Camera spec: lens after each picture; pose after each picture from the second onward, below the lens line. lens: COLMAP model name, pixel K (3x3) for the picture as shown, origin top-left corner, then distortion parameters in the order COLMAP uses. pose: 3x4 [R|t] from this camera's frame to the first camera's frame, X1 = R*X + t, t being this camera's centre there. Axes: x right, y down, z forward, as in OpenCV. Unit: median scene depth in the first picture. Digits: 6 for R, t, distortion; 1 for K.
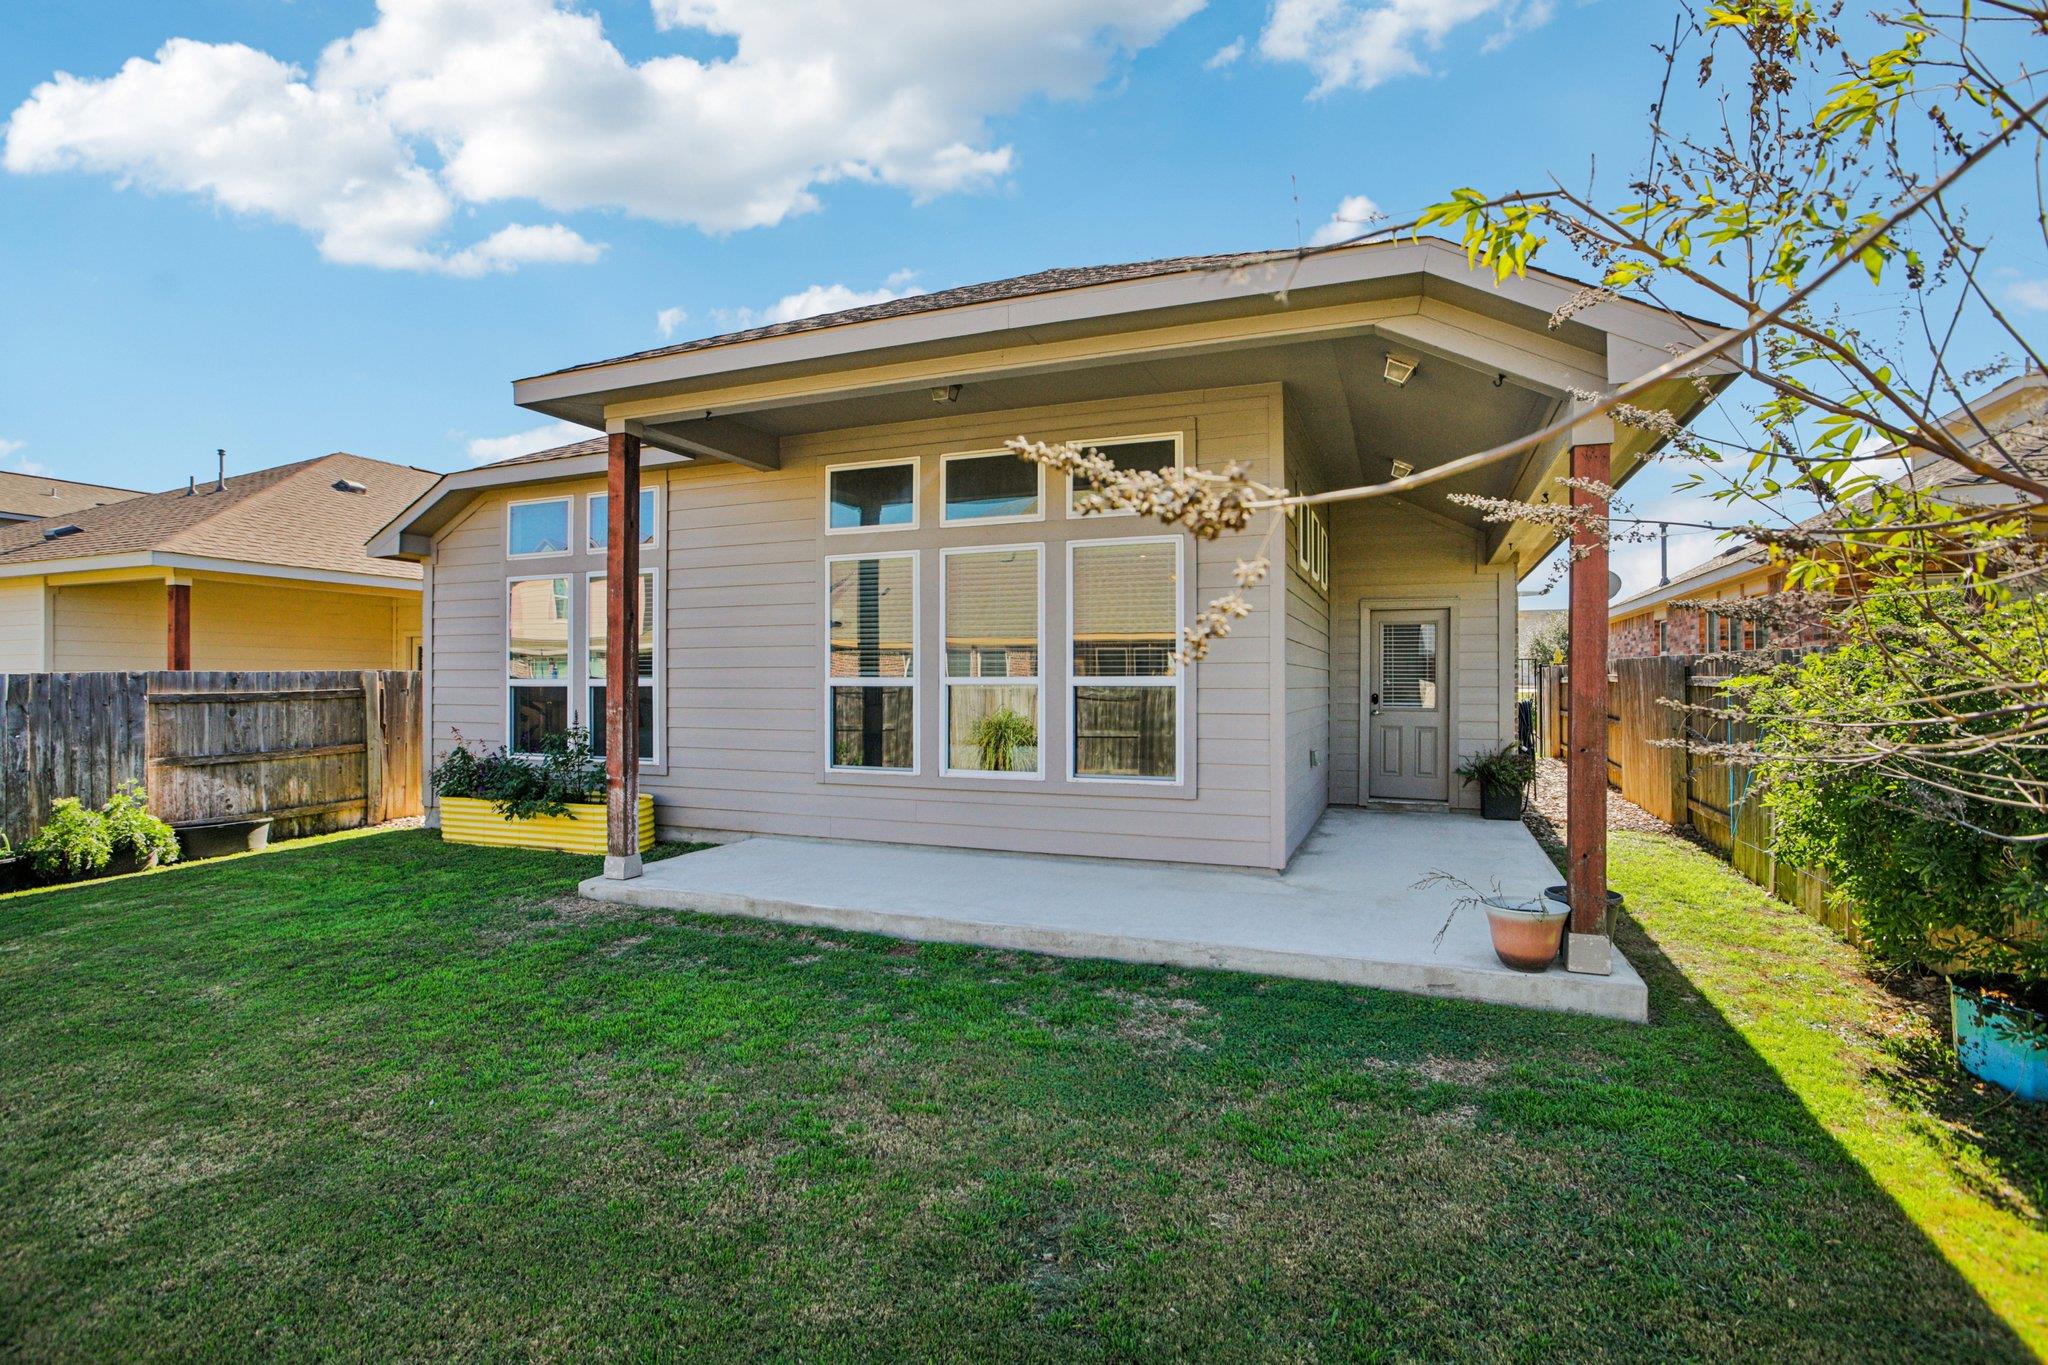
lens RADIAL K [[984.1, 0, 1011.2], [0, 984.1, 665.0], [0, 0, 1]] dist [-0.058231, 0.024852]
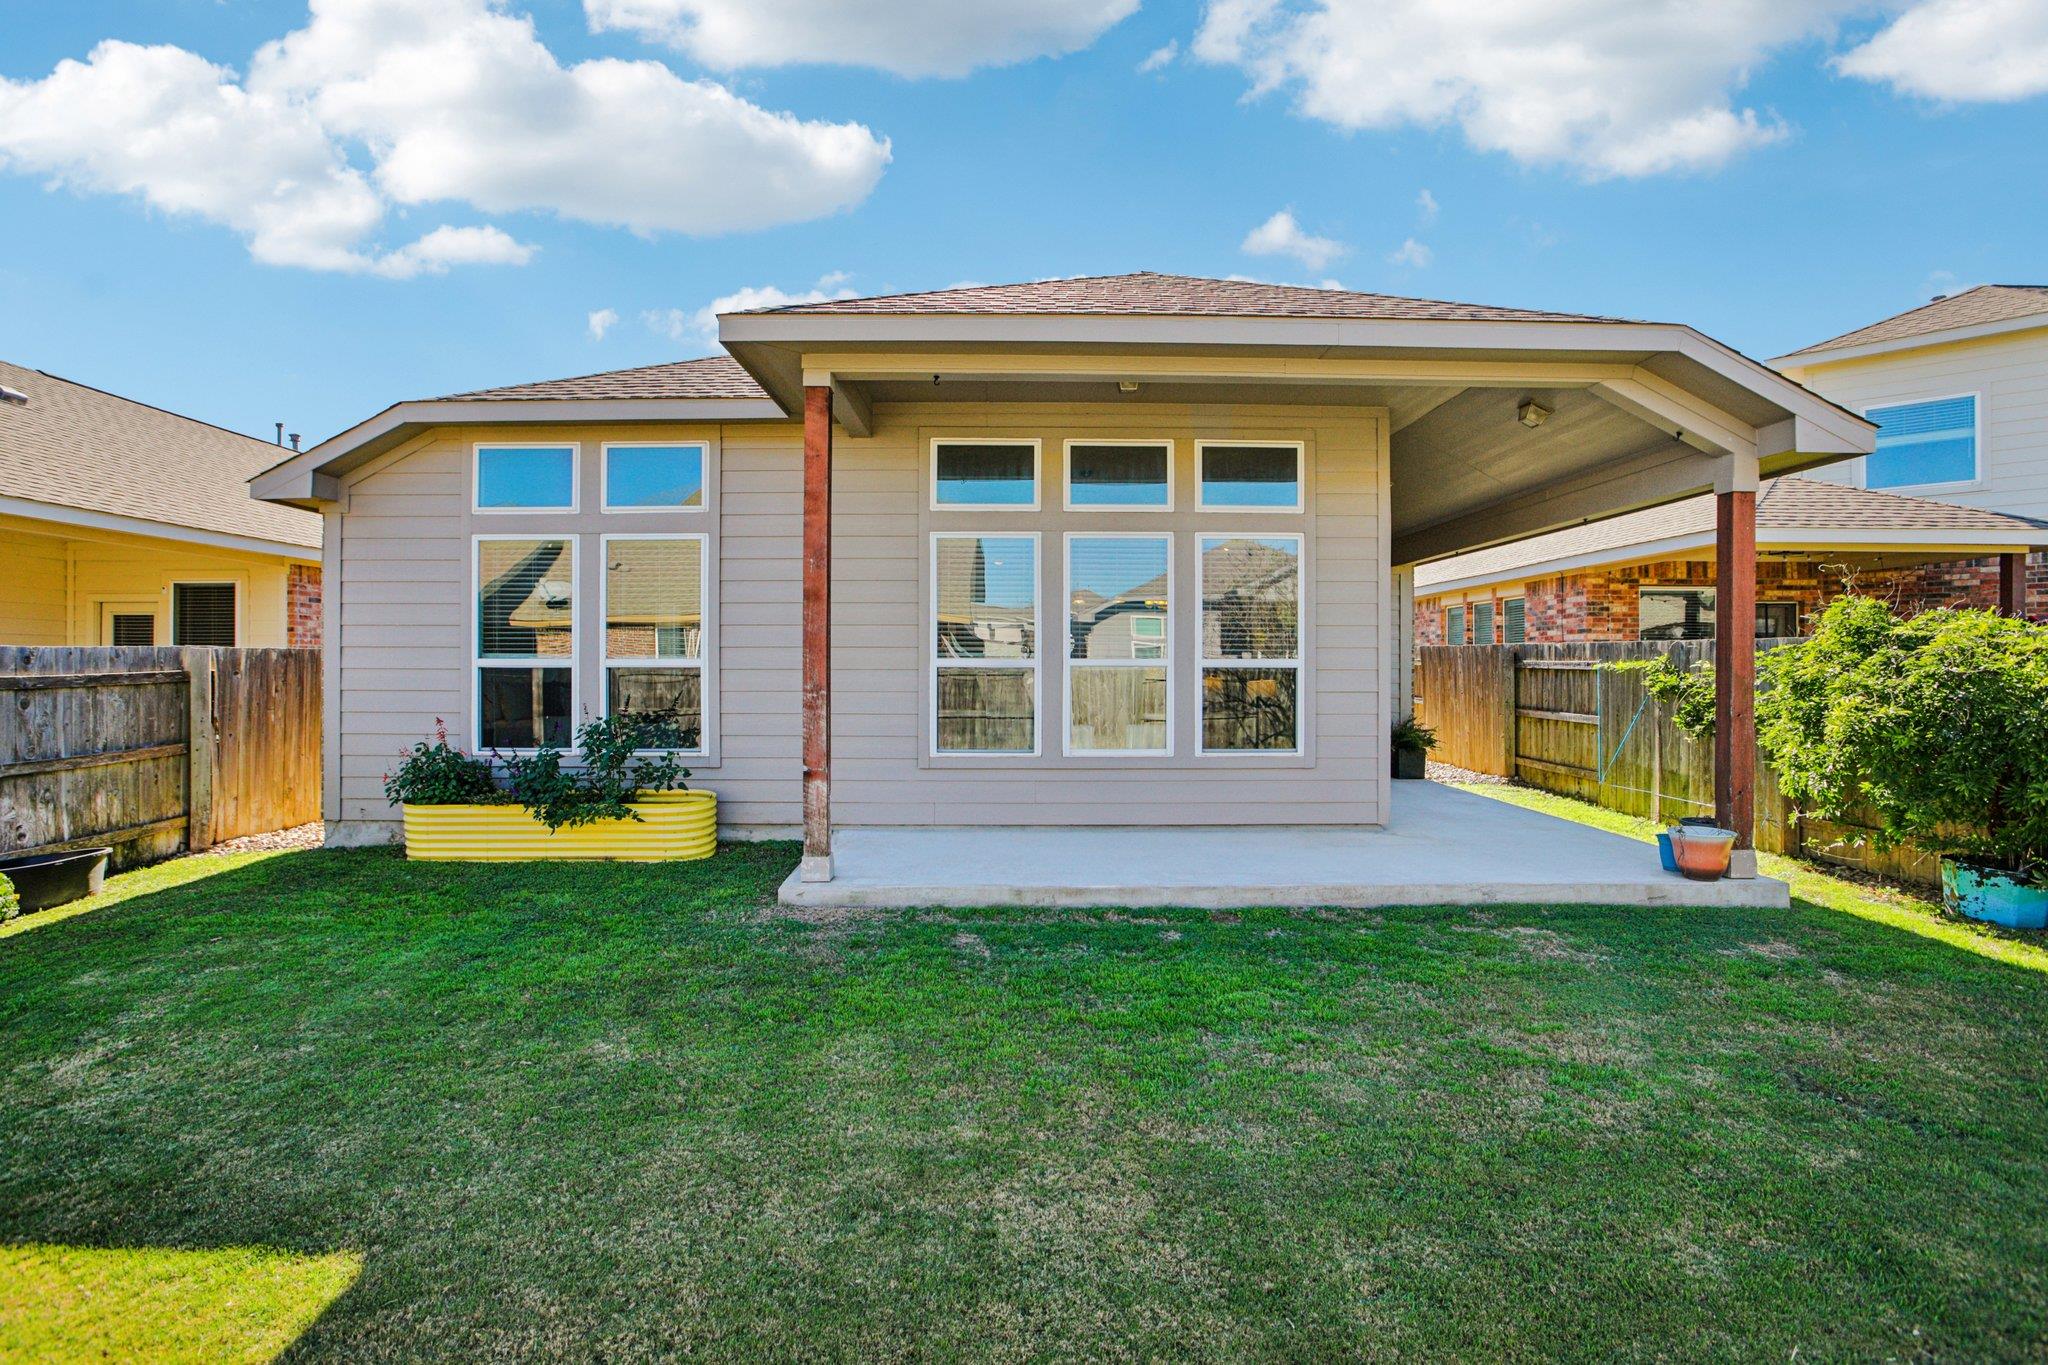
lens RADIAL K [[984.1, 0, 1011.2], [0, 984.1, 665.0], [0, 0, 1]] dist [-0.058231, 0.024852]
pose [[0.923781, 0.002023, 0.382916, -0.430980], [-0.009400, 0.999804, 0.017396, 0.001191], [-0.382806, -0.019670, 0.923619, 0.069928]]
